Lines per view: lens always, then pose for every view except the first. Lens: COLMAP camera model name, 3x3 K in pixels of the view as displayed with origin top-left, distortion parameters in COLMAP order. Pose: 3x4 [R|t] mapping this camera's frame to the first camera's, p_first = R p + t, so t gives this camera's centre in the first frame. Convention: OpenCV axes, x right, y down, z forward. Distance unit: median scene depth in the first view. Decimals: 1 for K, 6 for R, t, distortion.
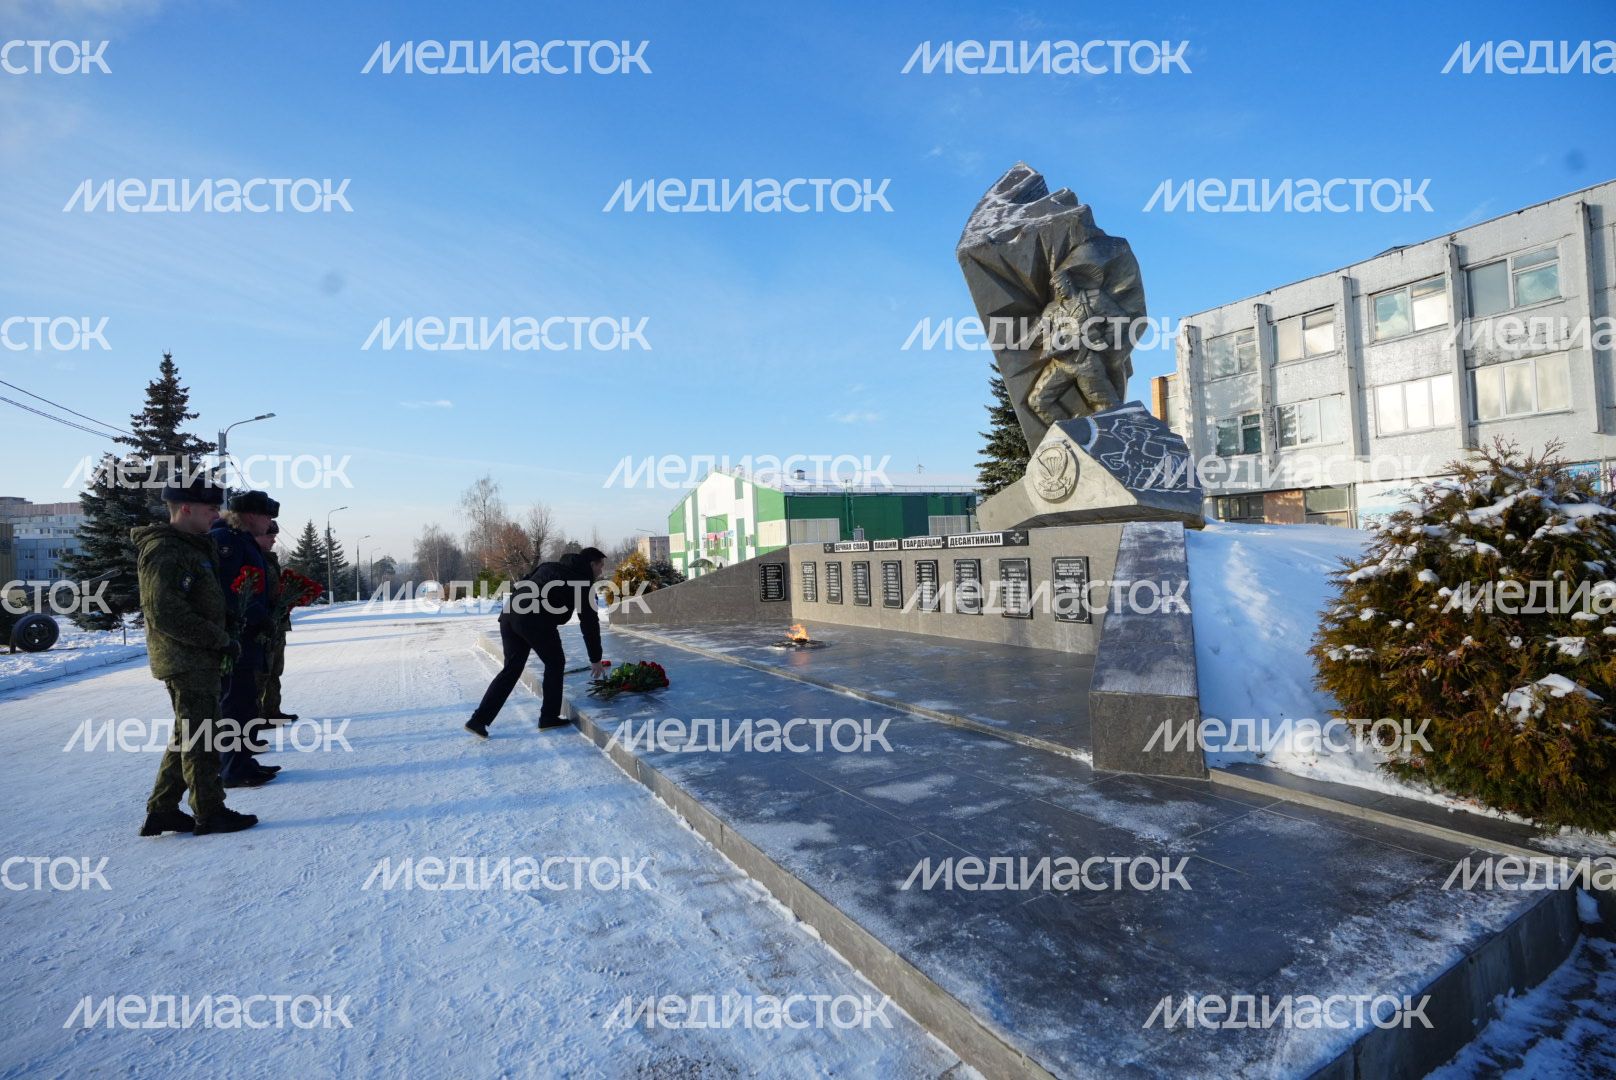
lens RADIAL K [[731.7, 0, 805.2], [0, 731.7, 542.4], [0, 0, 1]] dist [-0.008855, 0.005009]
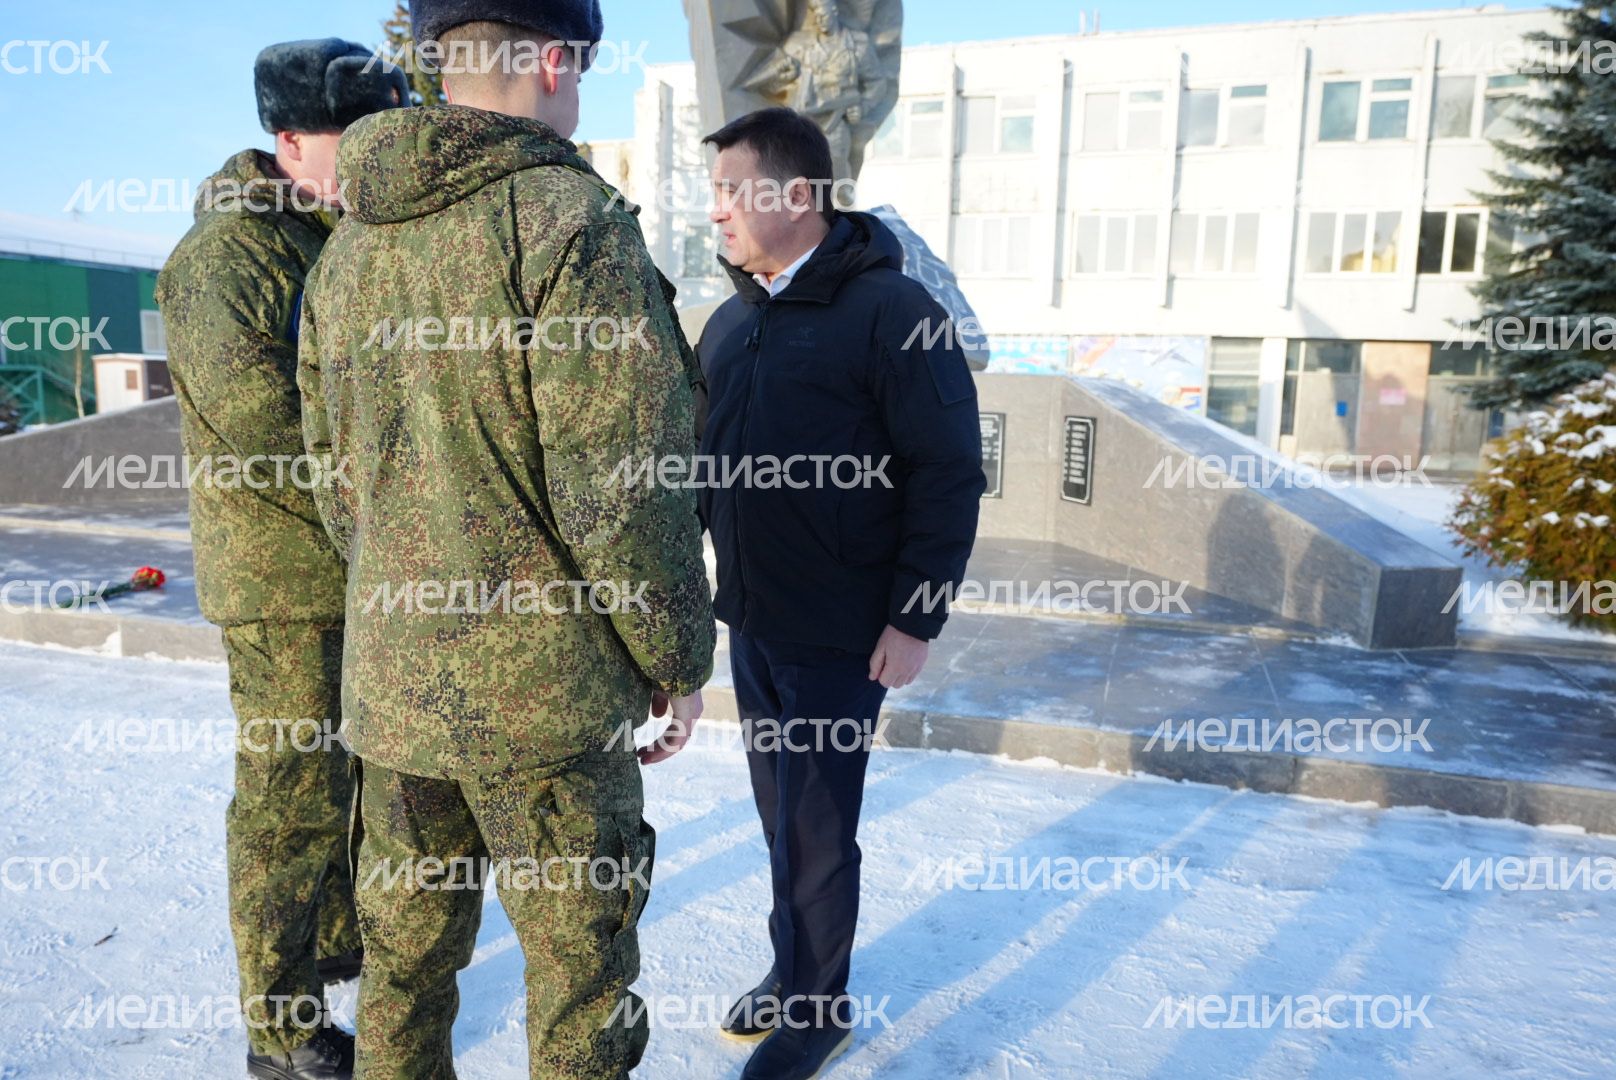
lens RADIAL K [[1146.4, 0, 798.7], [0, 1146.4, 537.1], [0, 0, 1]] dist [0.002935, 0.001456]
pose [[0.734310, -0.024938, 0.678356, -0.495066], [-0.068906, 0.991425, 0.111037, 0.024581], [-0.675308, -0.128278, 0.726295, 0.198343]]
